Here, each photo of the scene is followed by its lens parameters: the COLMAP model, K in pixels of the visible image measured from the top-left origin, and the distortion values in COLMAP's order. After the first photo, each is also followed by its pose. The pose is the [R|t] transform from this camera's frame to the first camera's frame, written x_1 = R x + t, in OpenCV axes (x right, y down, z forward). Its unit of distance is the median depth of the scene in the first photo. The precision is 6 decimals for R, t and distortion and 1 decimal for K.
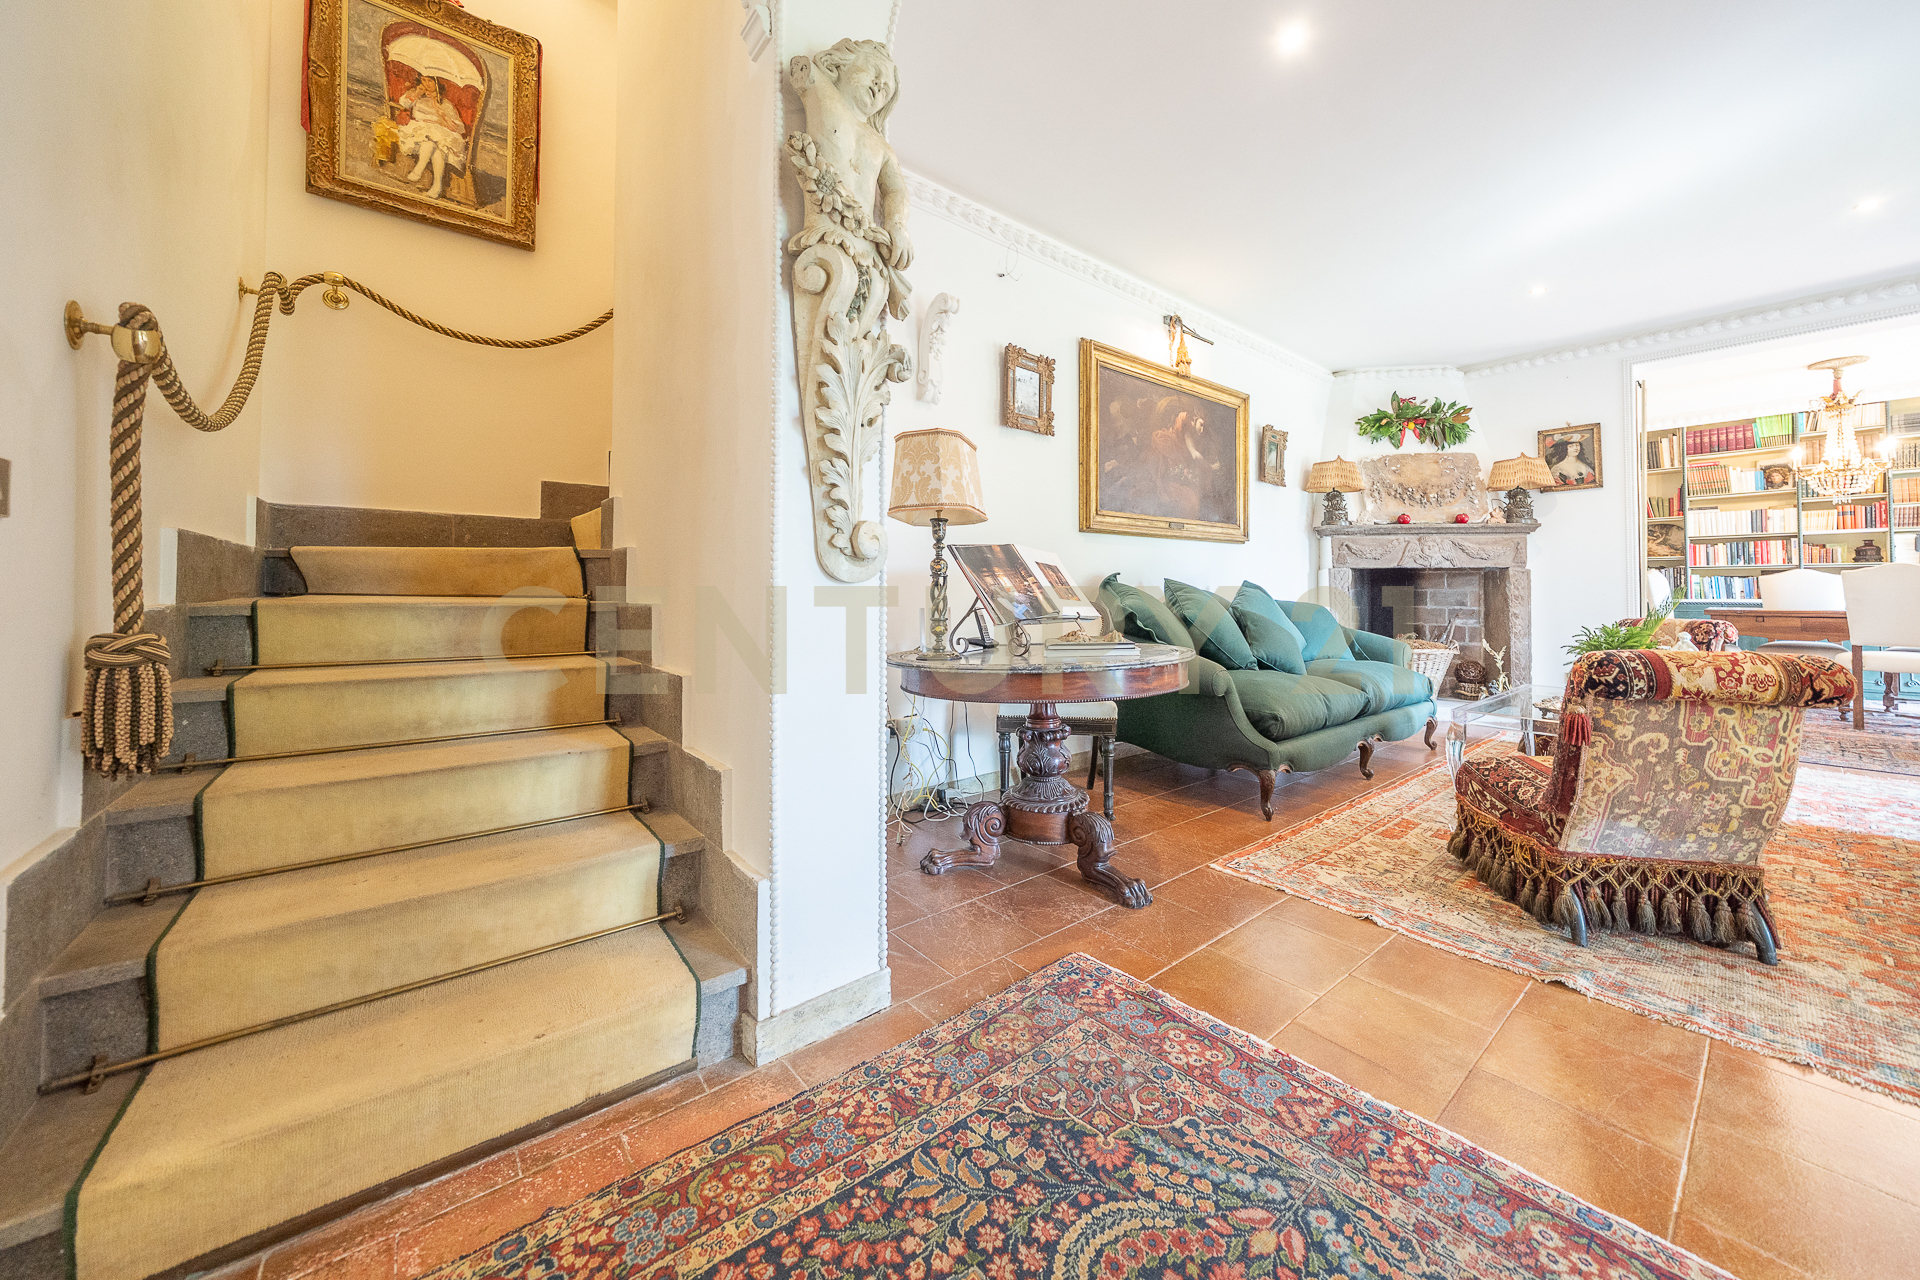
lens RADIAL K [[671.8, 0, 994.9], [0, 671.8, 580.7], [0, 0, 1]] dist [-0.006151, 0.000178]
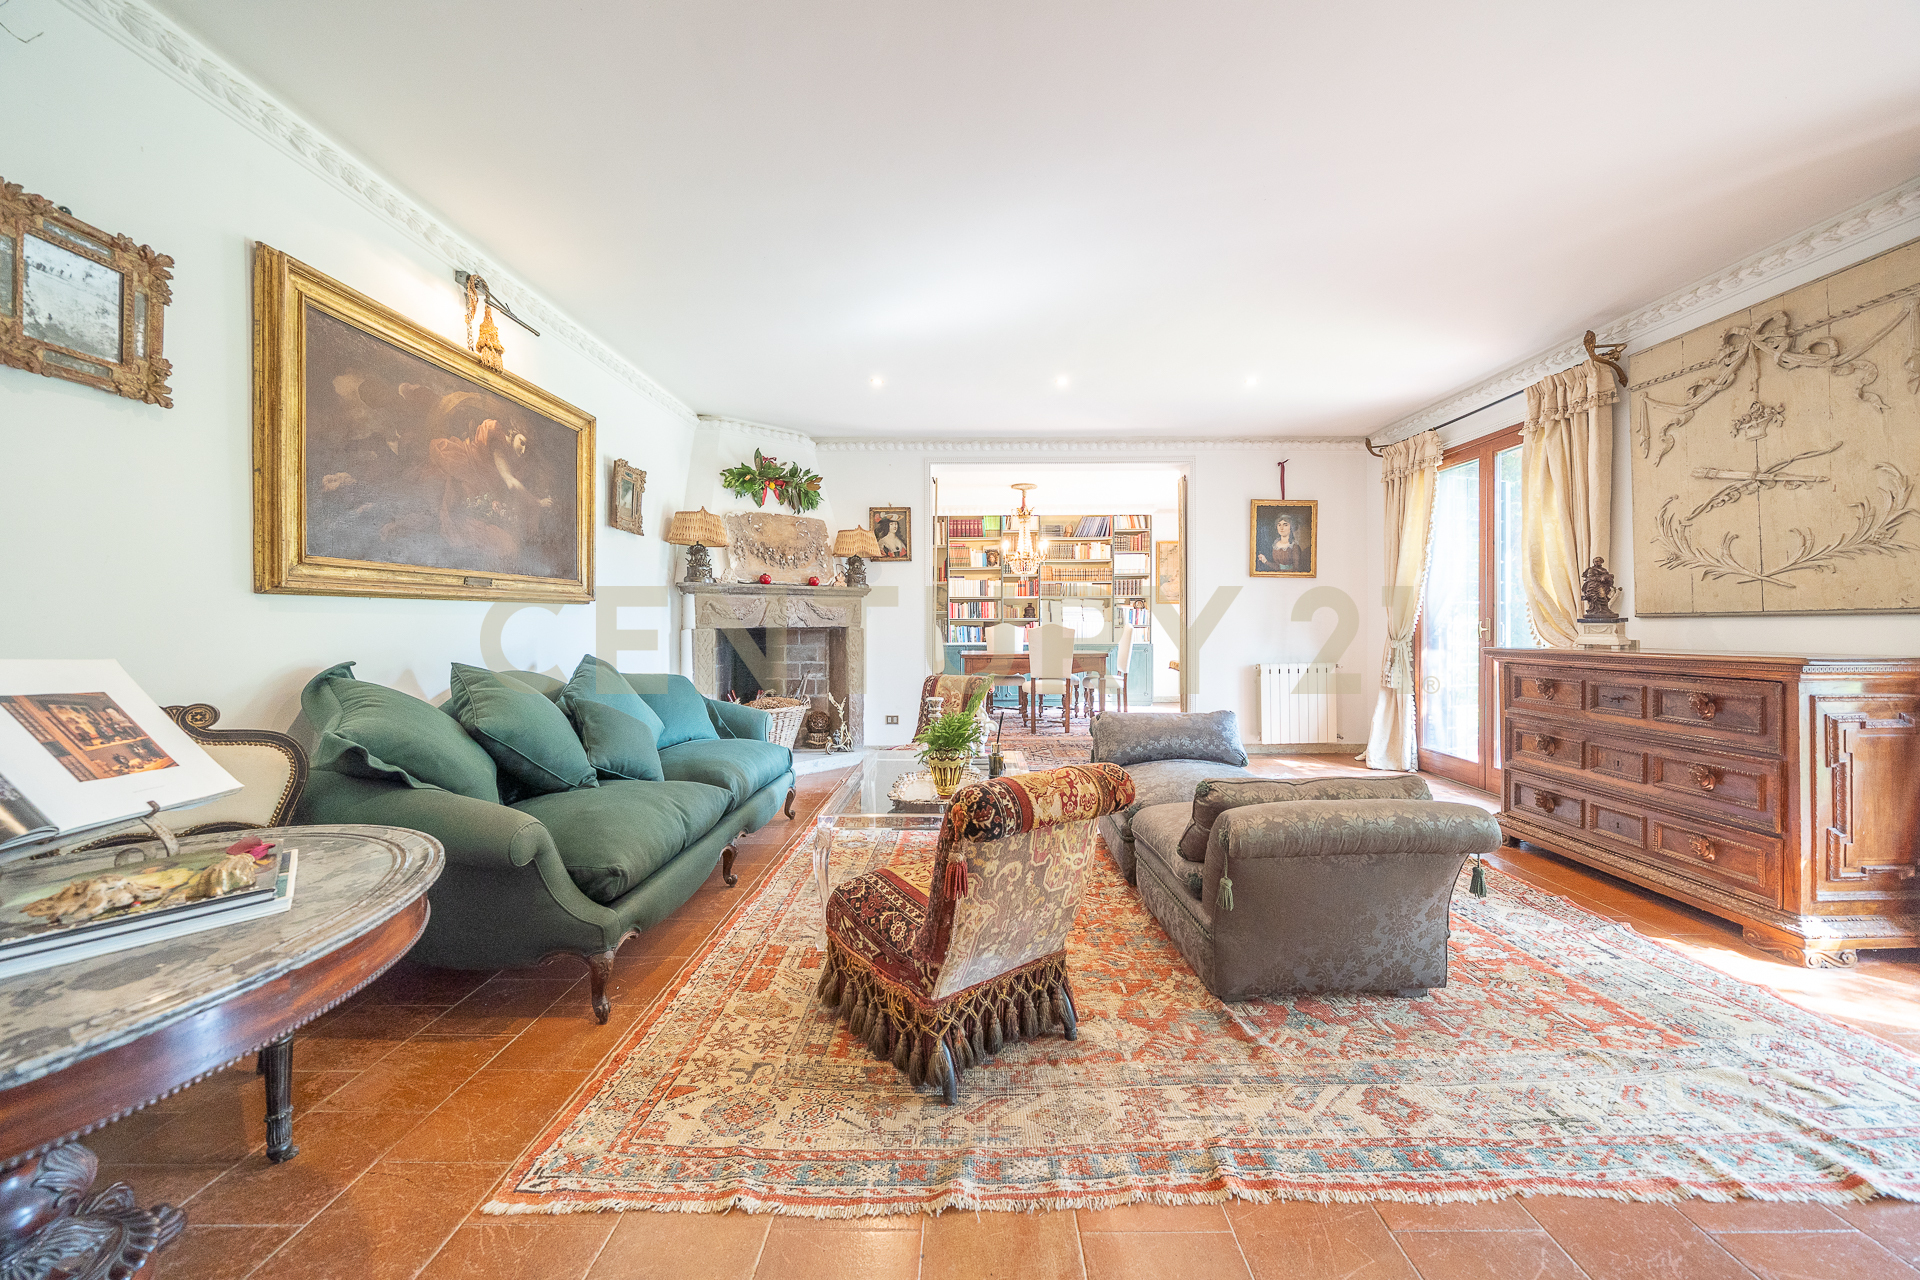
lens RADIAL K [[671.8, 0, 956.9], [0, 671.8, 628.1], [0, 0, 1]] dist [-0.006151, 0.000178]
pose [[0.672252, -0.002792, 0.740317, 0.126442], [-0.008570, 0.999897, 0.011554, -0.064730], [-0.740272, -0.014112, 0.672159, 0.234475]]
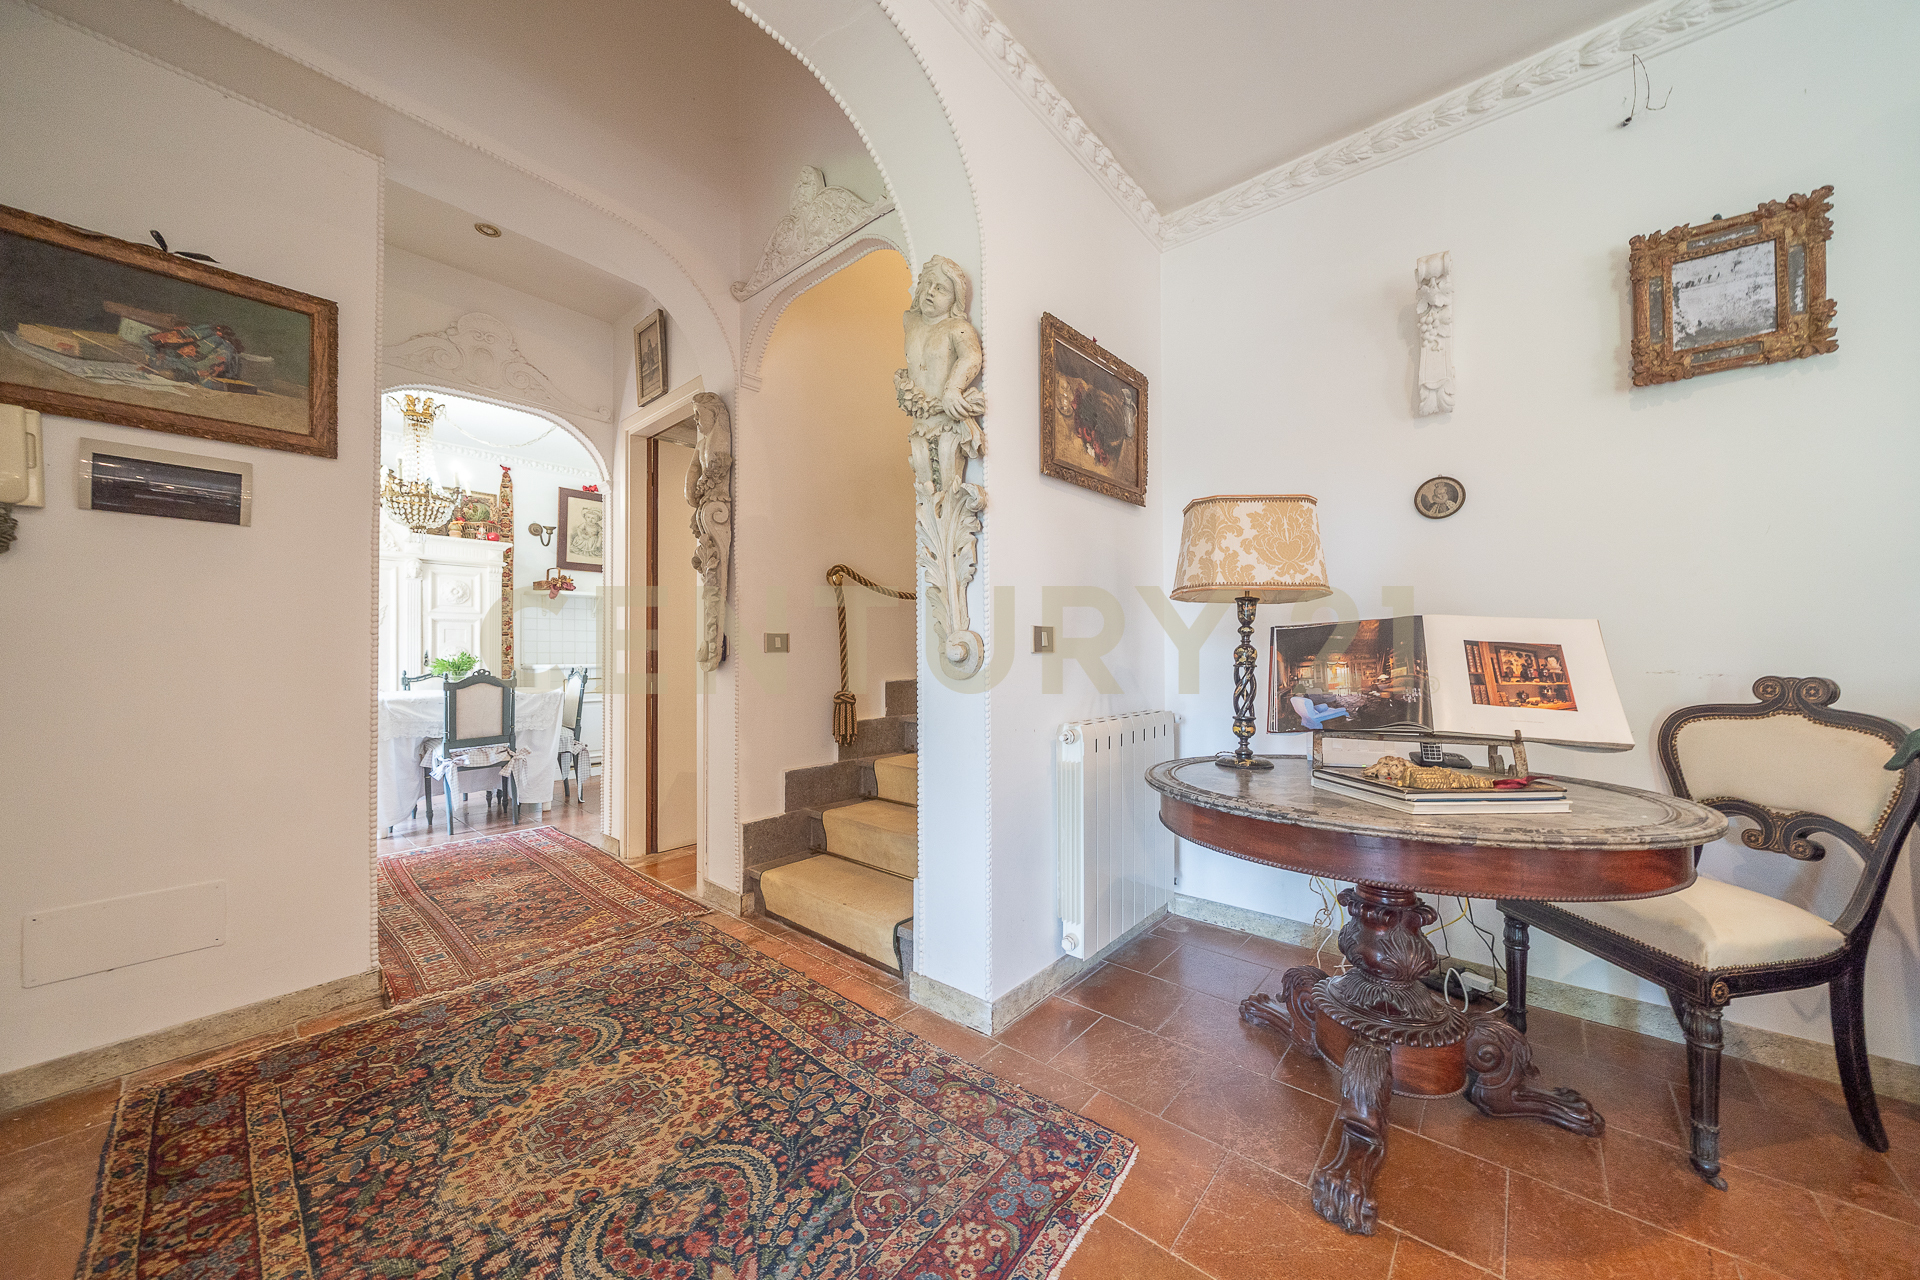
lens RADIAL K [[671.8, 0, 973.1], [0, 671.8, 648.5], [0, 0, 1]] dist [-0.006151, 0.000178]
pose [[0.170402, -0.007670, -0.985345, 0.476406], [0.018108, 0.999825, -0.004651, -0.021651], [0.985208, -0.017050, 0.170512, 0.367691]]
